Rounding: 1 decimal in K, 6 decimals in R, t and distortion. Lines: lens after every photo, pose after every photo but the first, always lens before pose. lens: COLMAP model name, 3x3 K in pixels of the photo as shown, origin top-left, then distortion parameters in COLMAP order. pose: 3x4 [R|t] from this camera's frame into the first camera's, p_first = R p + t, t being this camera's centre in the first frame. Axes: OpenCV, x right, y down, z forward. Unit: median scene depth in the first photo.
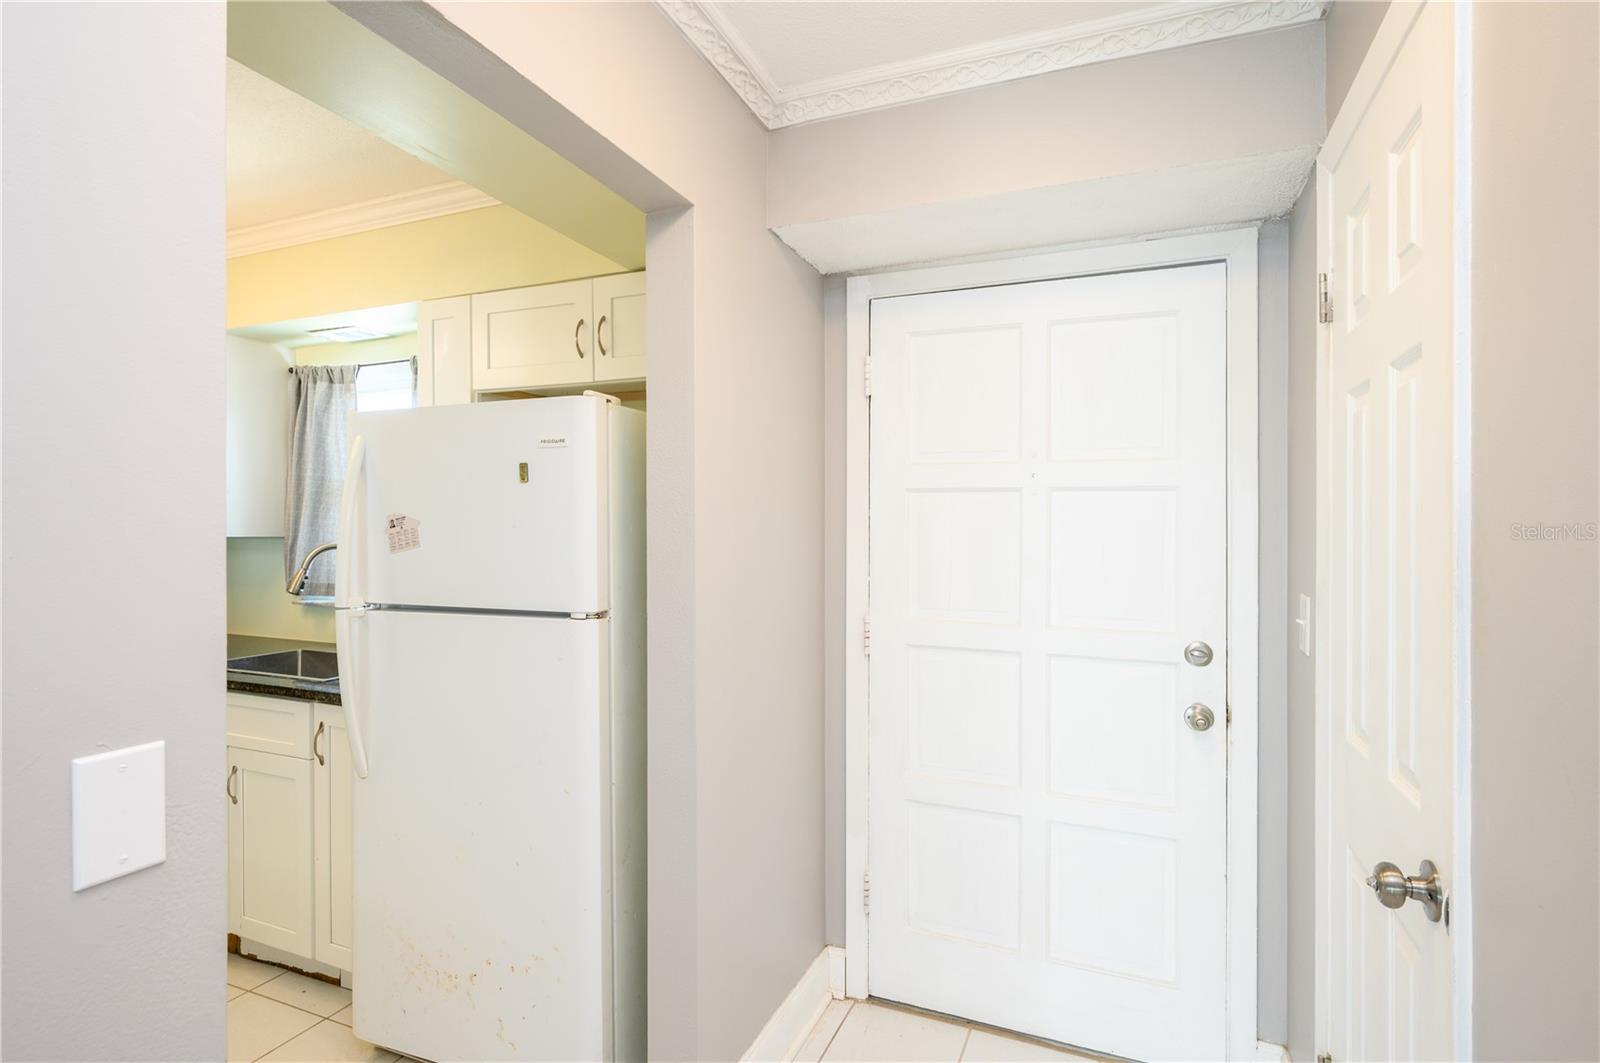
lens RADIAL K [[793.0, 0, 801.4], [0, 793.0, 528.4], [0, 0, 1]] dist [-0.002610, 0.001209]
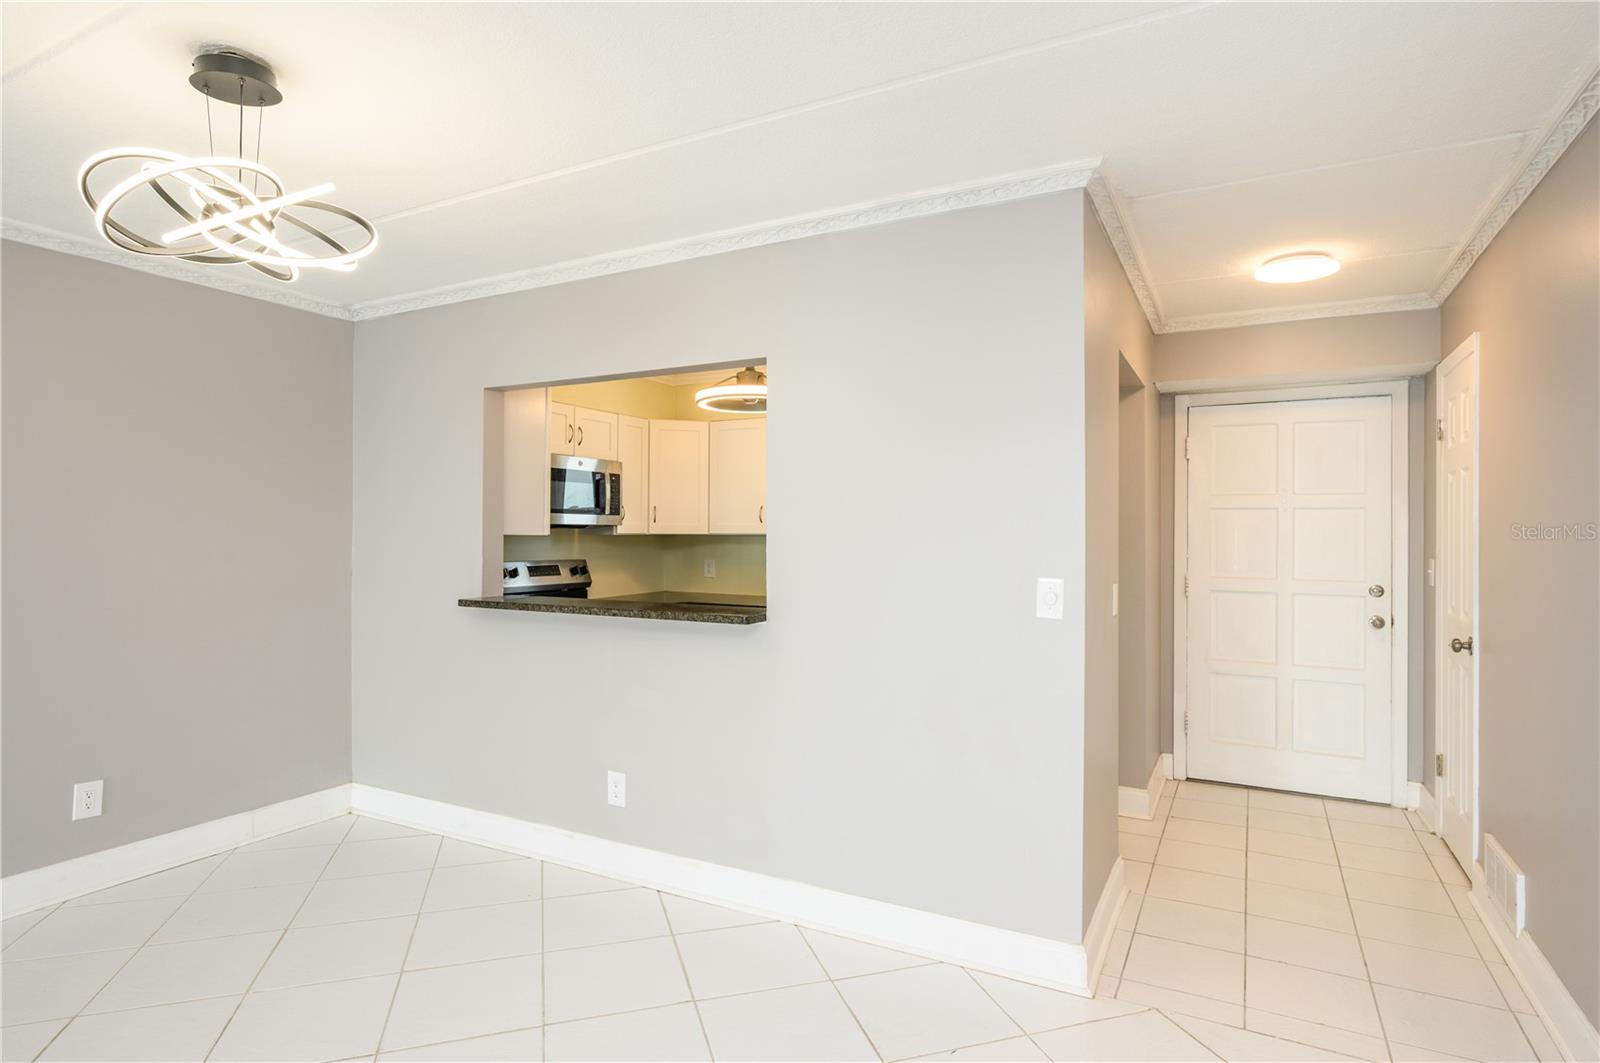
lens RADIAL K [[845.9, 0, 801.1], [0, 845.9, 531.5], [0, 0, 1]] dist [0.001192, -0.001074]
pose [[0.995644, -0.003357, -0.093181, -0.758261], [0.003939, 0.999974, 0.006060, -0.011224], [0.093158, -0.006401, 0.995631, -1.282045]]
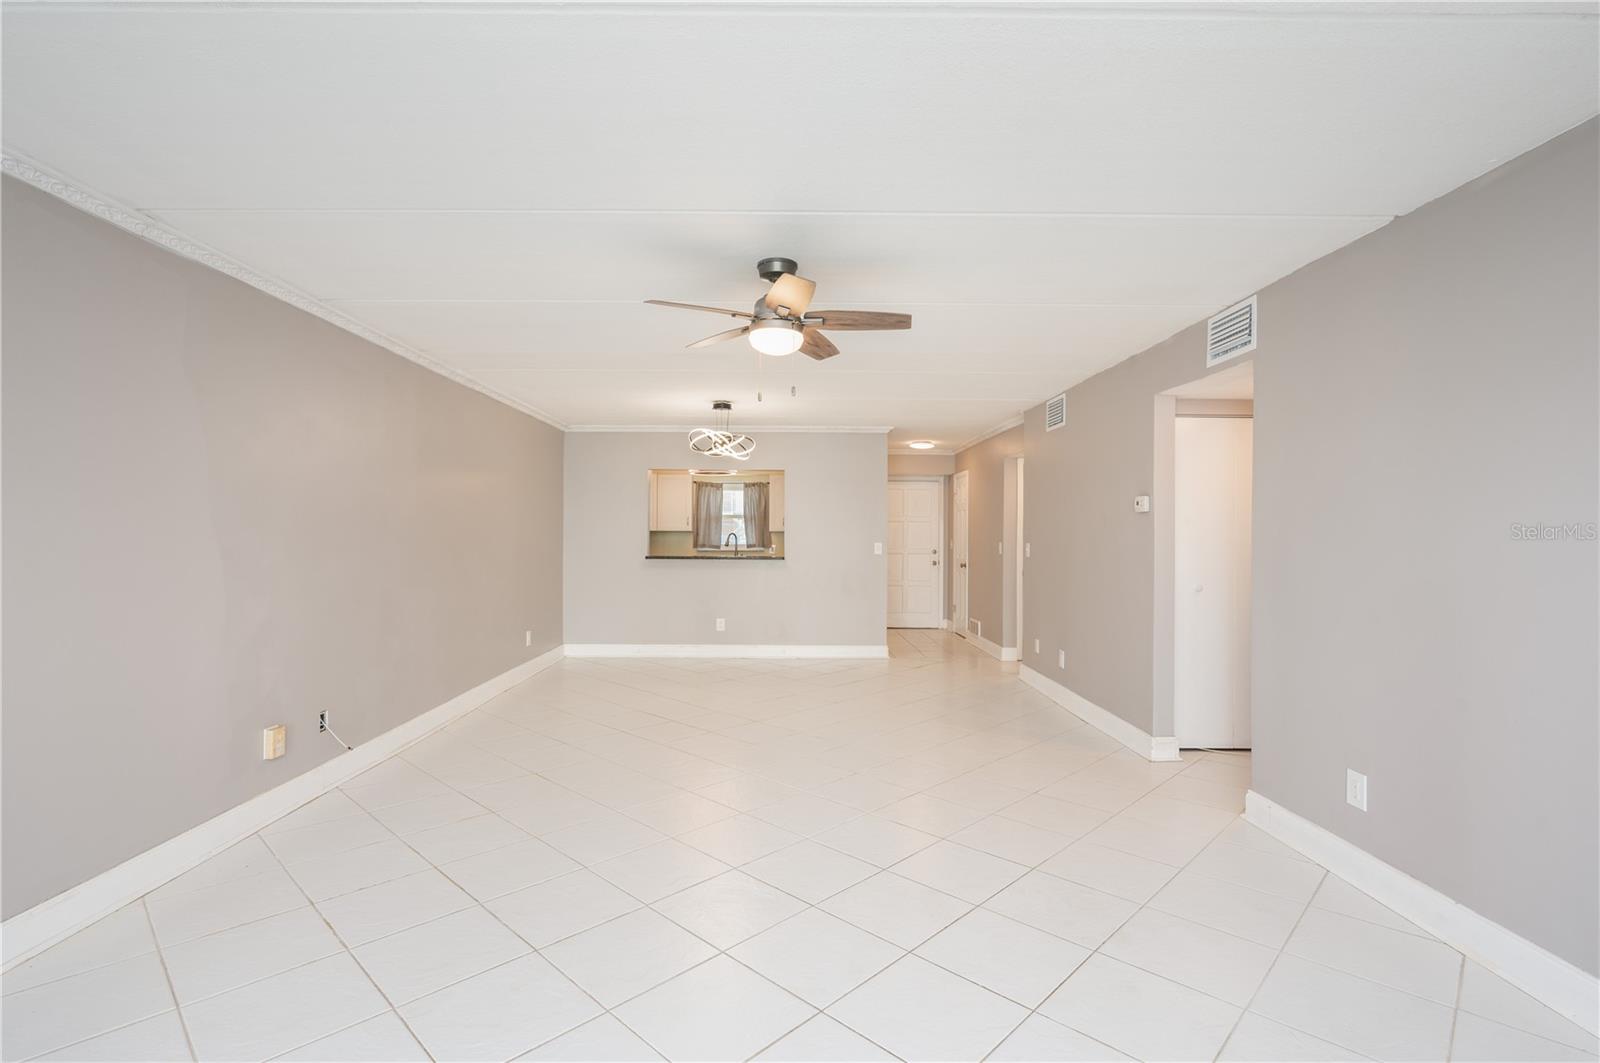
lens RADIAL K [[735.0, 0, 798.6], [0, 735.0, 534.1], [0, 0, 1]] dist [-0.000246, -0.000002]
pose [[0.918809, -0.000790, 0.394702, -2.425576], [-0.004394, 0.999916, 0.012228, -0.023766], [-0.394679, -0.012969, 0.918728, -3.383841]]
